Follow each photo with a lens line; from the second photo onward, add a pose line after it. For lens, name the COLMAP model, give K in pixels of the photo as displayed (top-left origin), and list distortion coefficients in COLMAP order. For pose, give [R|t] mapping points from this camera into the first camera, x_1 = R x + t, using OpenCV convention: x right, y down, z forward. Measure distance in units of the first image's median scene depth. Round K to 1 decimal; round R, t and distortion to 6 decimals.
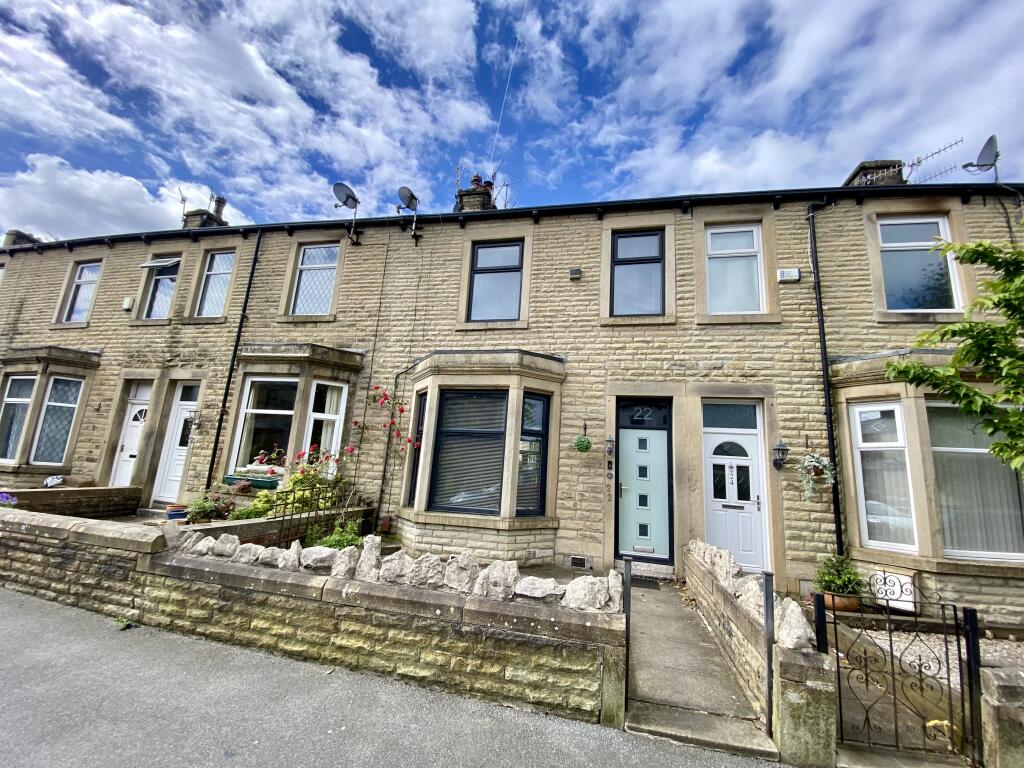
lens RADIAL K [[412.2, 0, 522.6], [0, 412.2, 386.4], [0, 0, 1]] dist [0.016352, -0.019696]
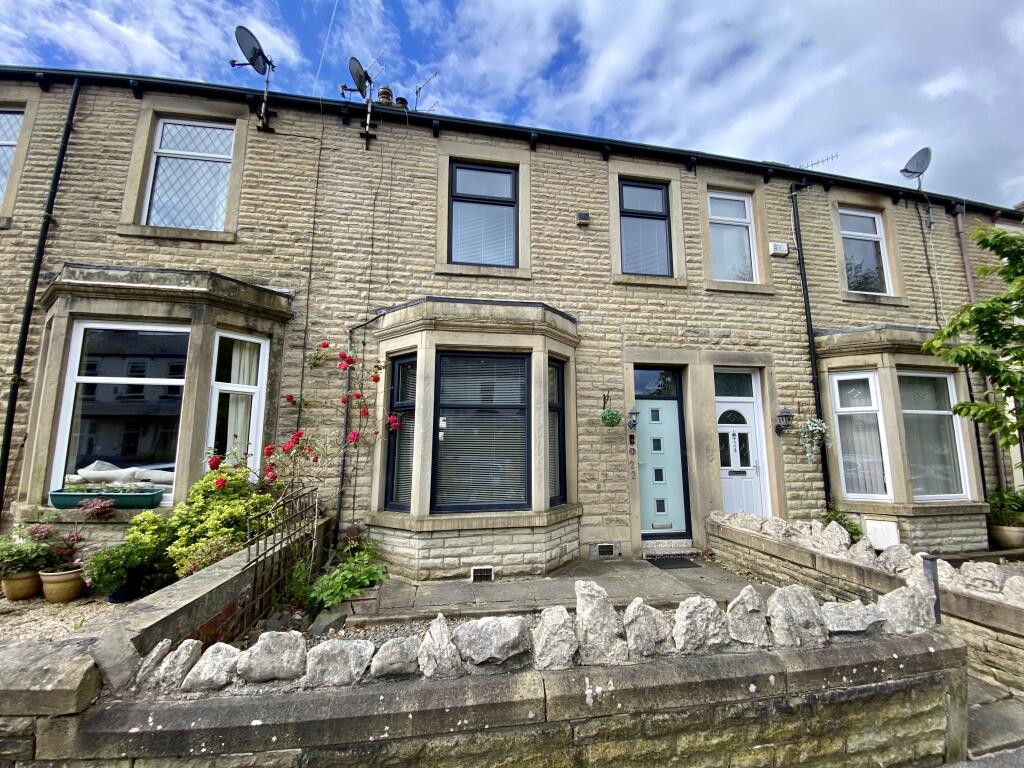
lens RADIAL K [[412.2, 0, 522.6], [0, 412.2, 386.4], [0, 0, 1]] dist [0.016352, -0.019696]
pose [[0.925727, -0.005053, 0.378159, -0.335390], [-0.020019, 0.997854, 0.062340, 0.022542], [-0.377663, -0.065281, 0.923639, 0.253609]]
